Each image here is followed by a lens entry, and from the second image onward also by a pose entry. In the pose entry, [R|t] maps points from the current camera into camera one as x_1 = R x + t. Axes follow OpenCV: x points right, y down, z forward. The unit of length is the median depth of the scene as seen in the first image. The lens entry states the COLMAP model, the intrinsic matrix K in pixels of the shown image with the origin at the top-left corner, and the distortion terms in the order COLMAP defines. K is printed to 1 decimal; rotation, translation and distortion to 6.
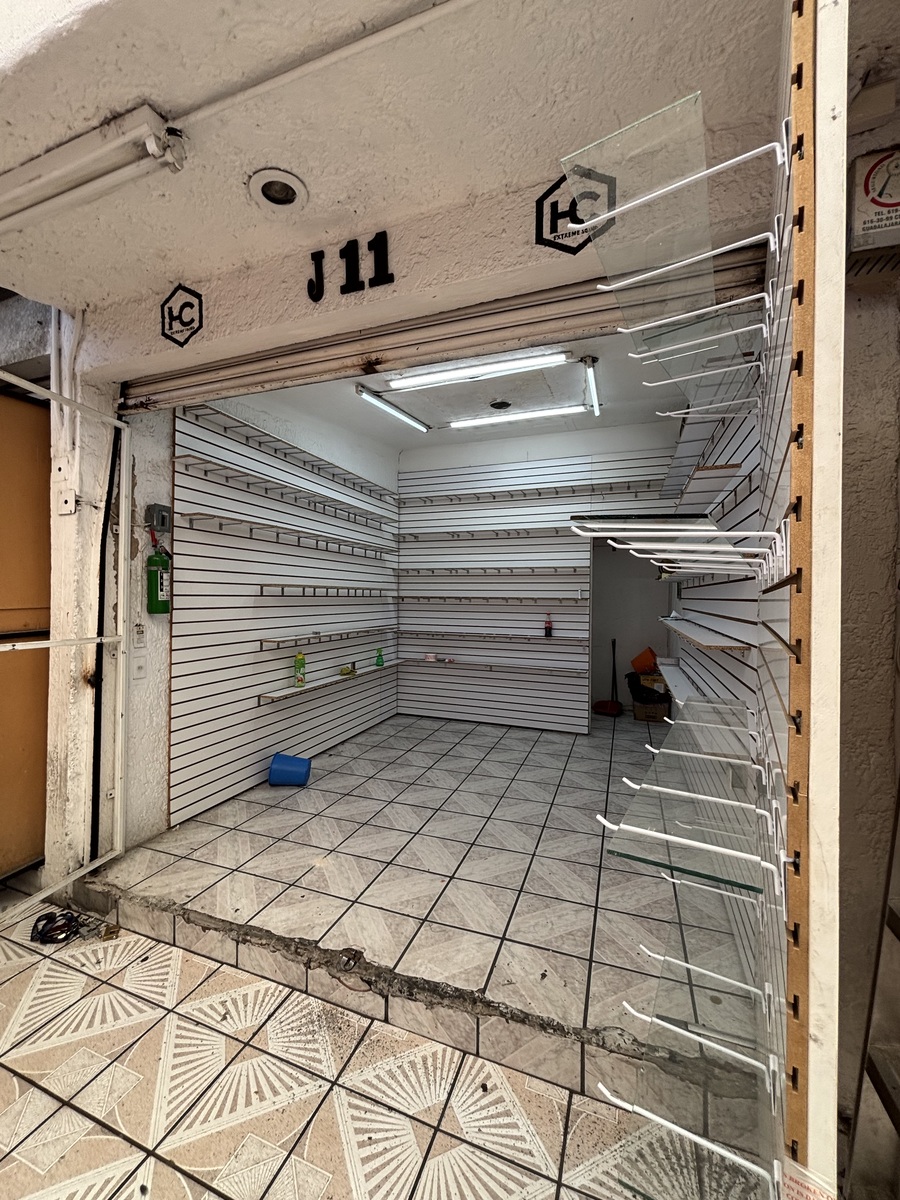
lens RADIAL K [[483.8, 0, 452.4], [0, 483.8, 599.7], [0, 0, 1]] dist [0.003646, -0.001247]
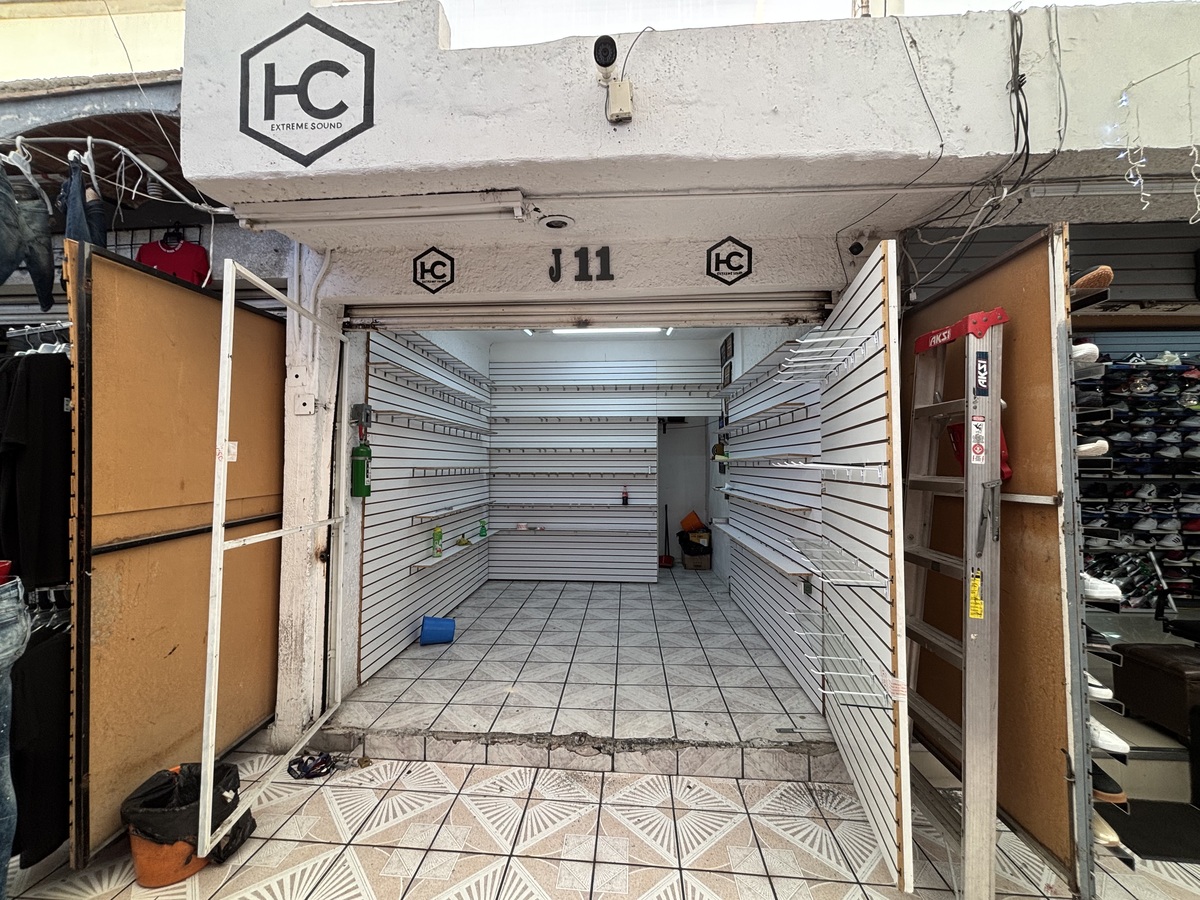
lens RADIAL K [[483.8, 0, 600.5], [0, 483.8, 449.9], [0, 0, 1]] dist [0.003646, -0.001247]
pose [[0.958353, 0.001046, 0.285585, -0.436565], [0.009235, 0.999357, -0.034652, -0.043035], [-0.285437, 0.035846, 0.957727, -0.324112]]
